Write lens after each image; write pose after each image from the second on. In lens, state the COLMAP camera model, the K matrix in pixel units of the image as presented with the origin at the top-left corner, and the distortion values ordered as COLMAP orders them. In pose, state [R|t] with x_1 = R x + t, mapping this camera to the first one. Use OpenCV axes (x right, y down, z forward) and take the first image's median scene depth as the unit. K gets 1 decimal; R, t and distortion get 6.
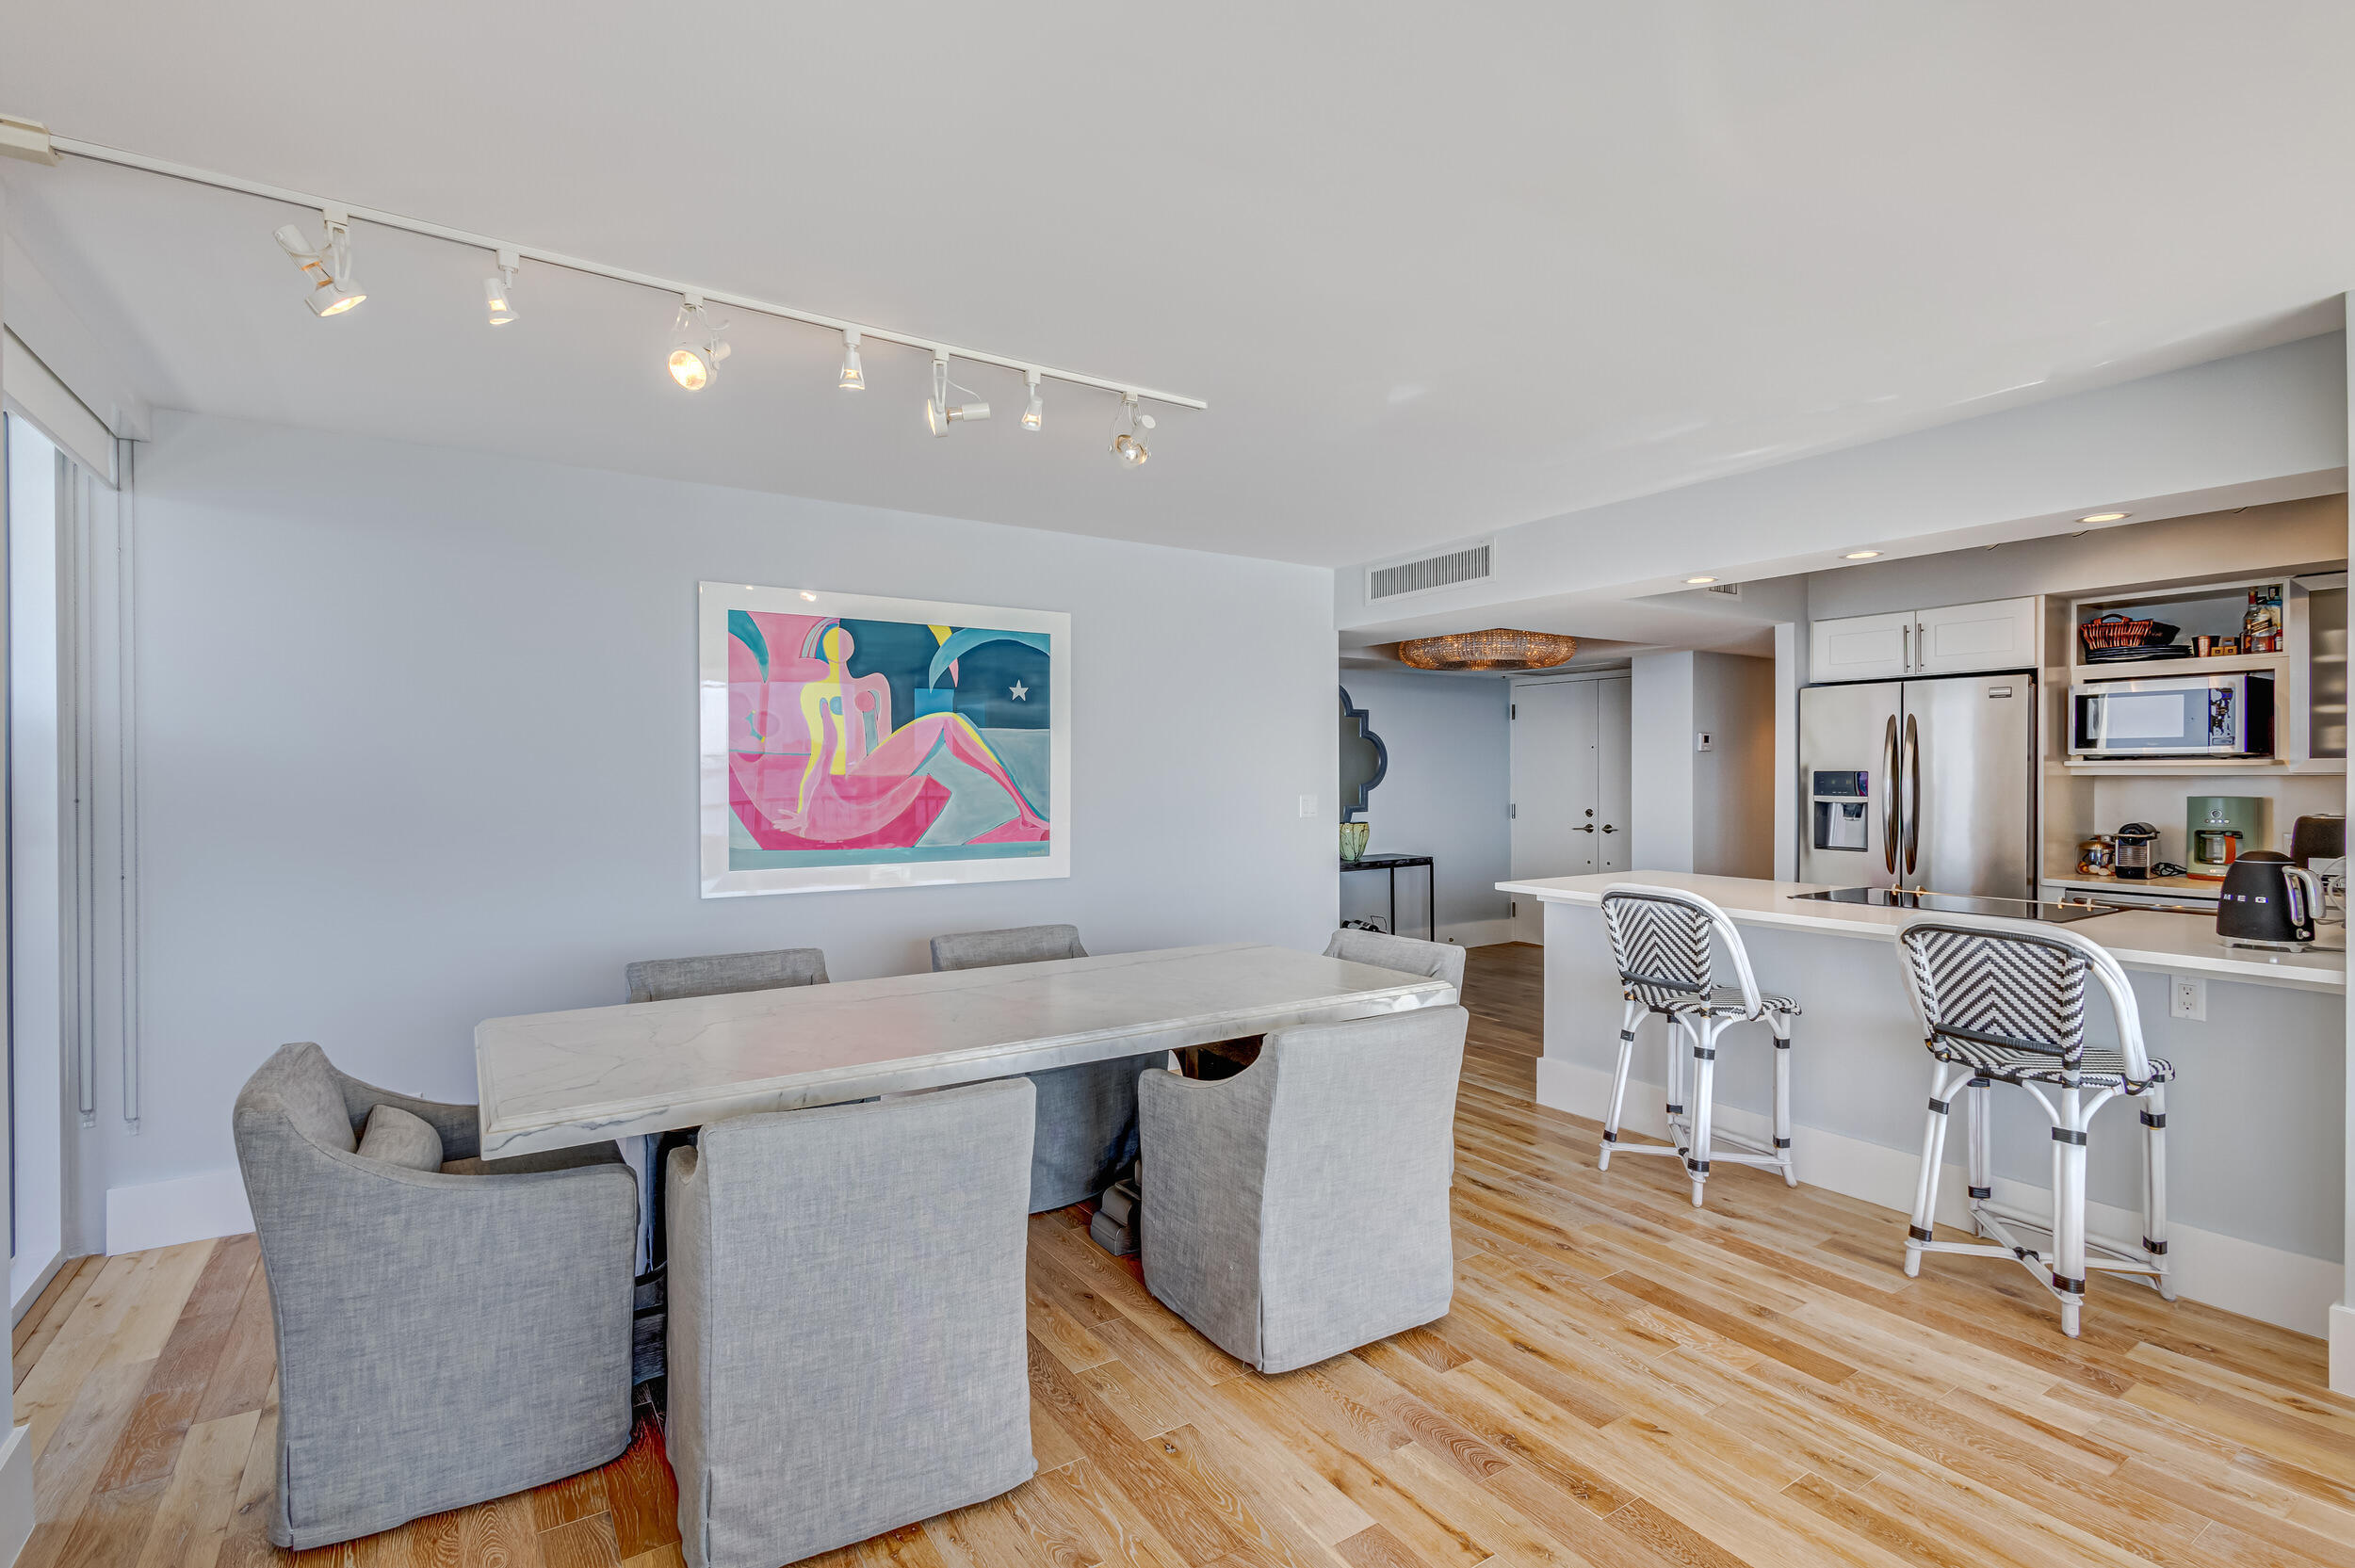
lens RADIAL K [[1102.4, 0, 1171.3], [0, 1102.4, 778.2], [0, 0, 1]] dist [0.015175, -0.004849]
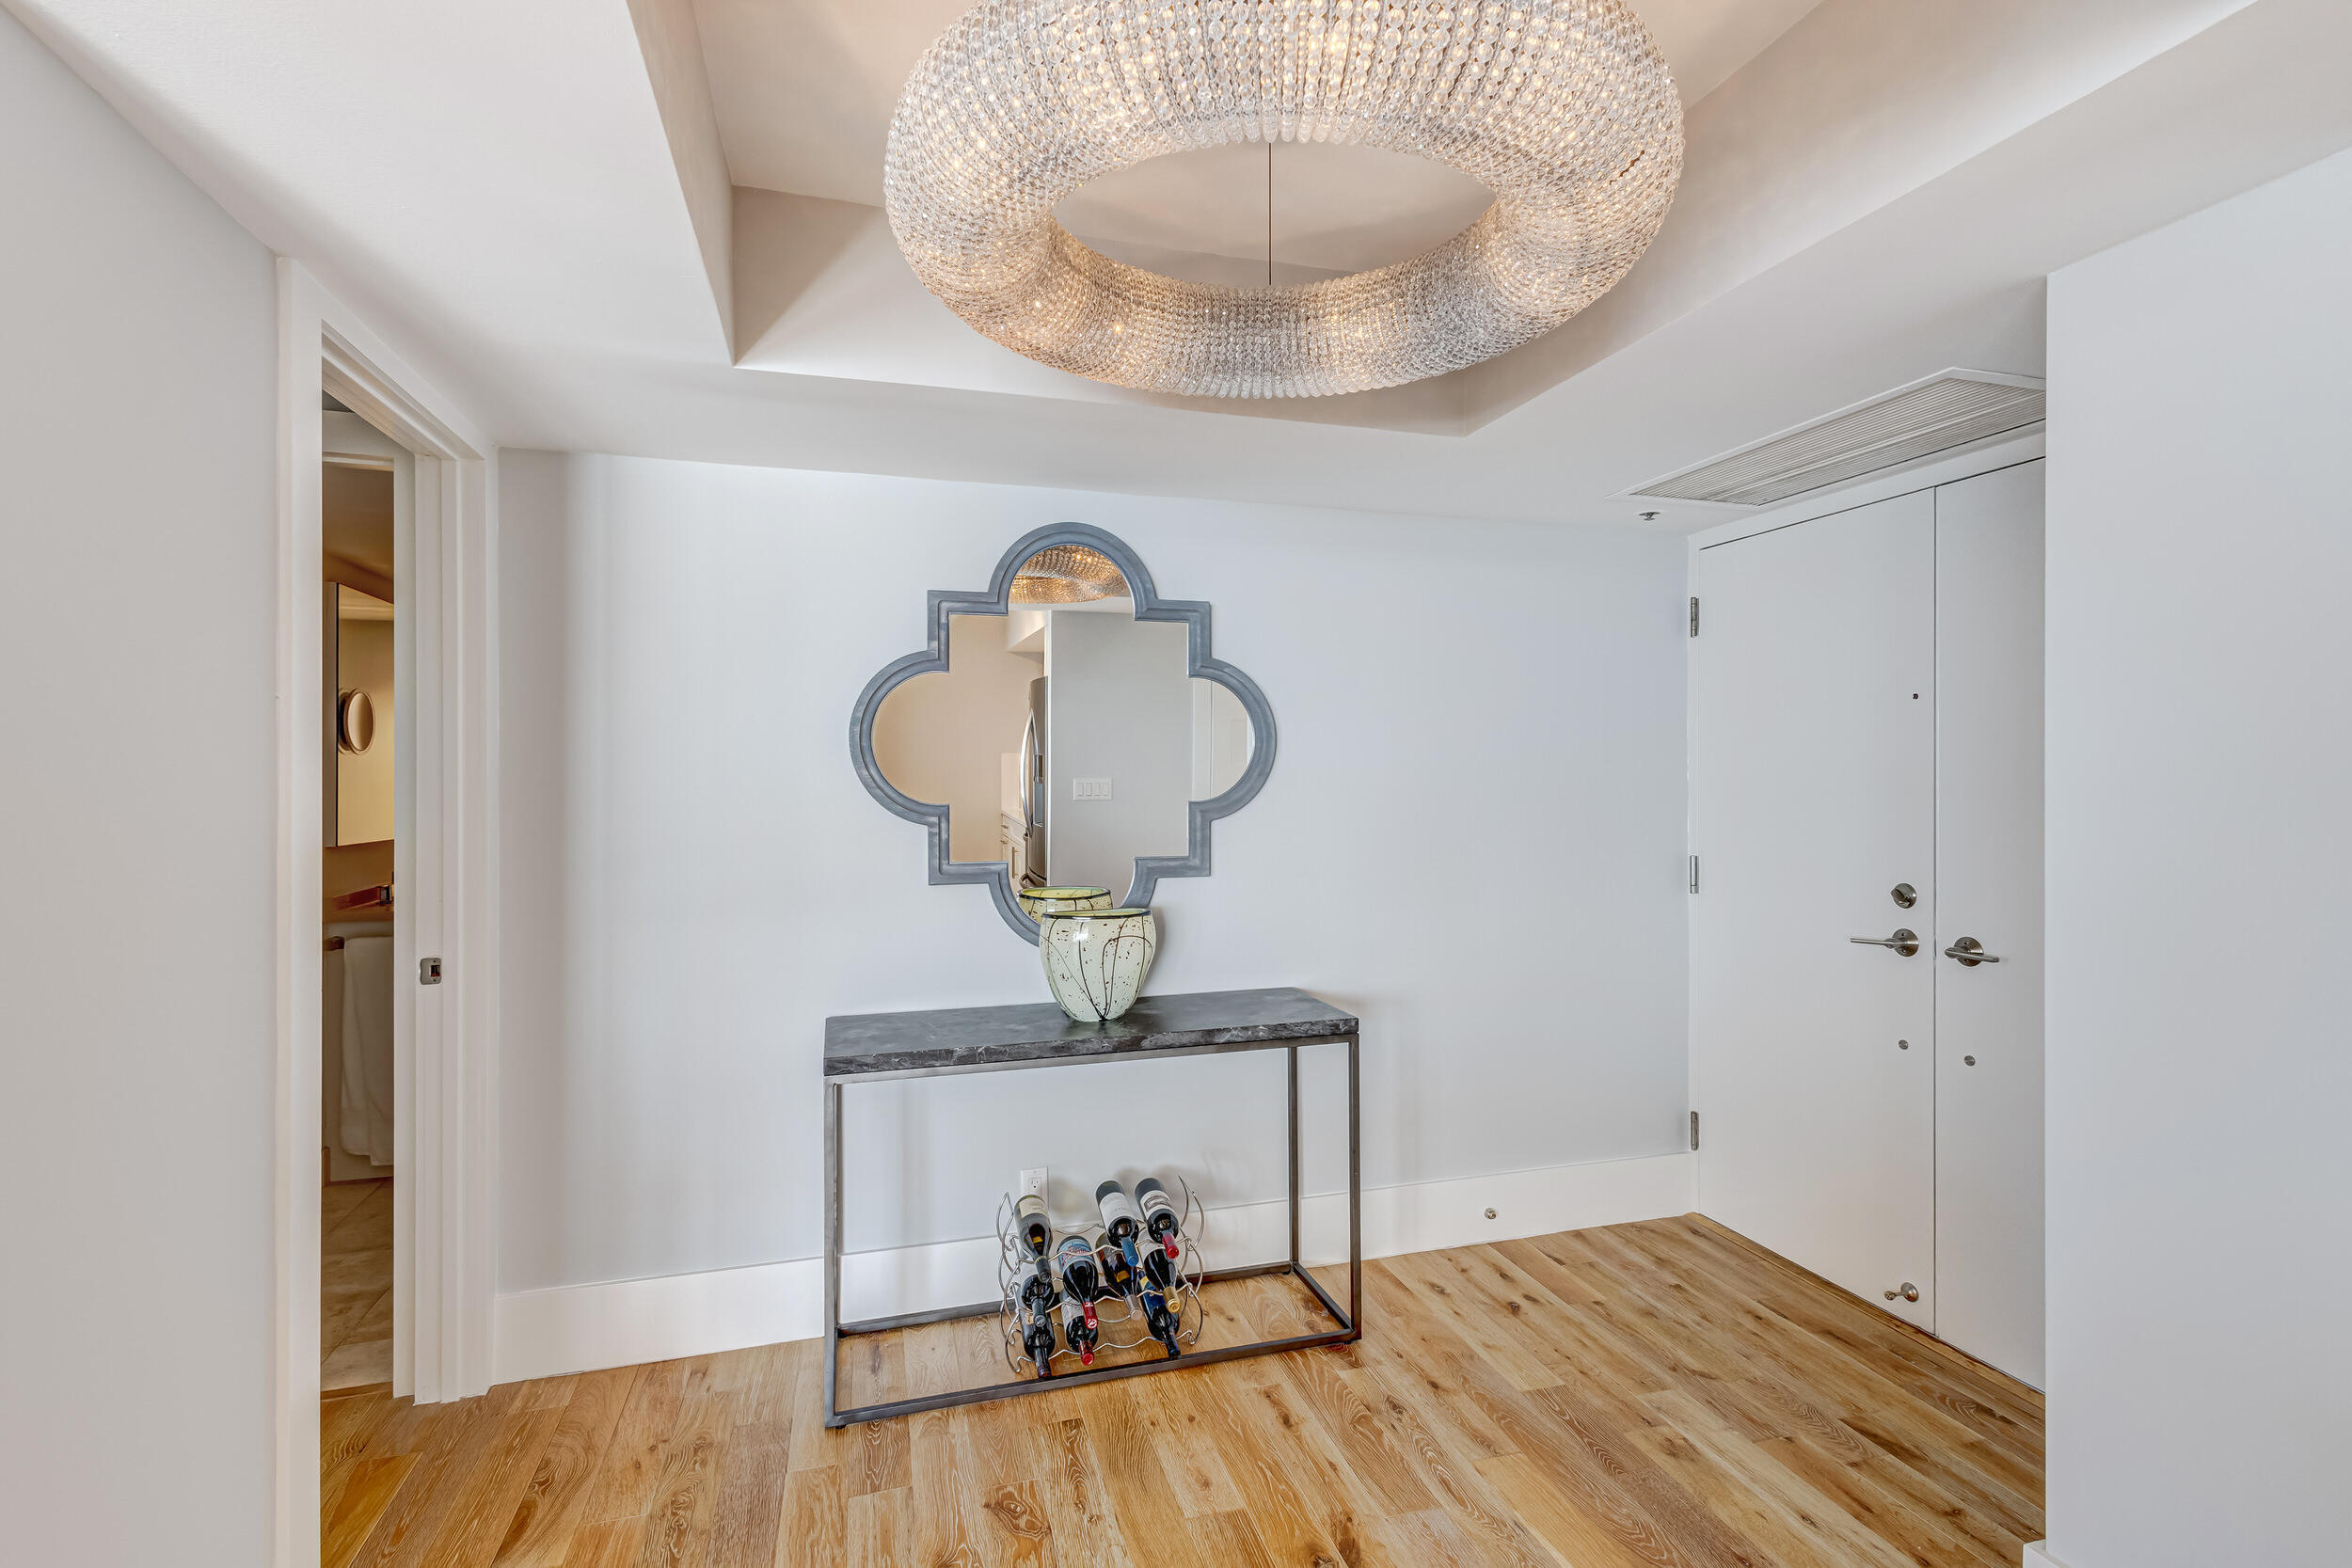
lens RADIAL K [[1101.0, 0, 1190.5], [0, 1101.0, 786.4], [0, 0, 1]] dist [0.015175, -0.004849]
pose [[0.960102, 0.007575, -0.279549, 0.499755], [-0.006997, 0.999971, 0.003066, -0.001938], [0.279564, -0.000988, 0.960127, 1.171855]]
